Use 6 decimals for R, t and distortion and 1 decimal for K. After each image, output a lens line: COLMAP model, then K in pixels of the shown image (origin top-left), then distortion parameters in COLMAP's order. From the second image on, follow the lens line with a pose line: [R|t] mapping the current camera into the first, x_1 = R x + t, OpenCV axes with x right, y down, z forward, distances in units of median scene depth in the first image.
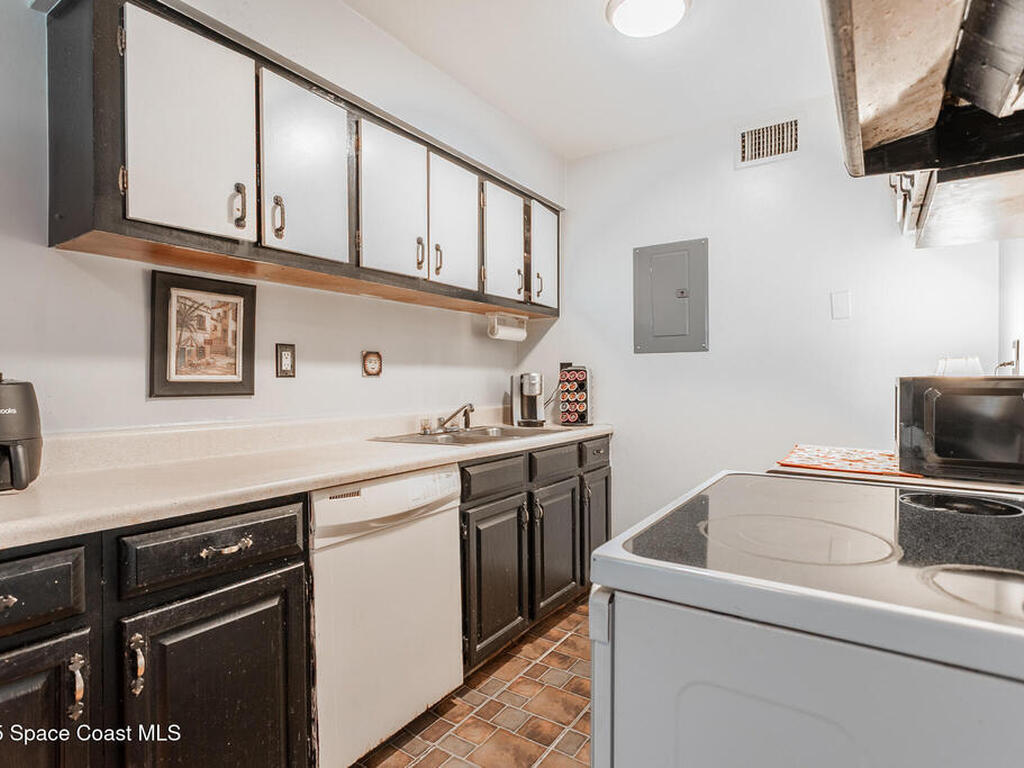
lens RADIAL K [[551.9, 0, 507.8], [0, 551.9, 381.9], [0, 0, 1]] dist [-0.023270, 0.002451]
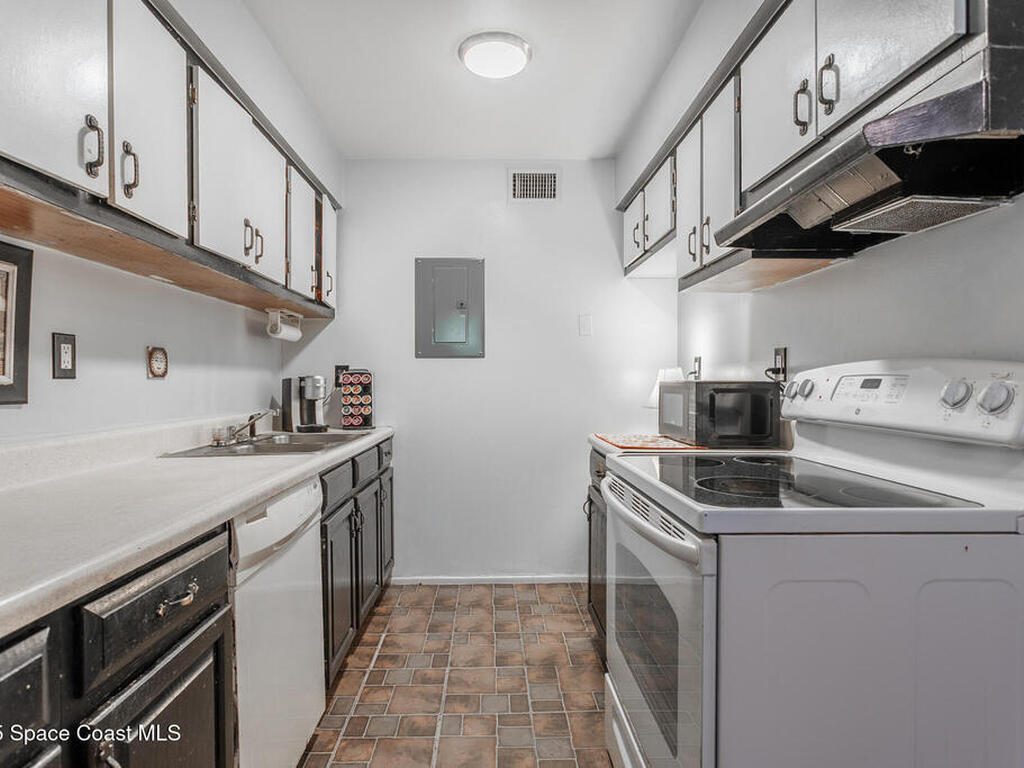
lens RADIAL K [[551.9, 0, 507.8], [0, 551.9, 381.9], [0, 0, 1]] dist [-0.023270, 0.002451]
pose [[0.812878, 0.002211, 0.582430, -0.291978], [0.001596, 0.999981, -0.006024, 0.001045], [-0.582432, 0.005827, 0.812859, 0.049428]]
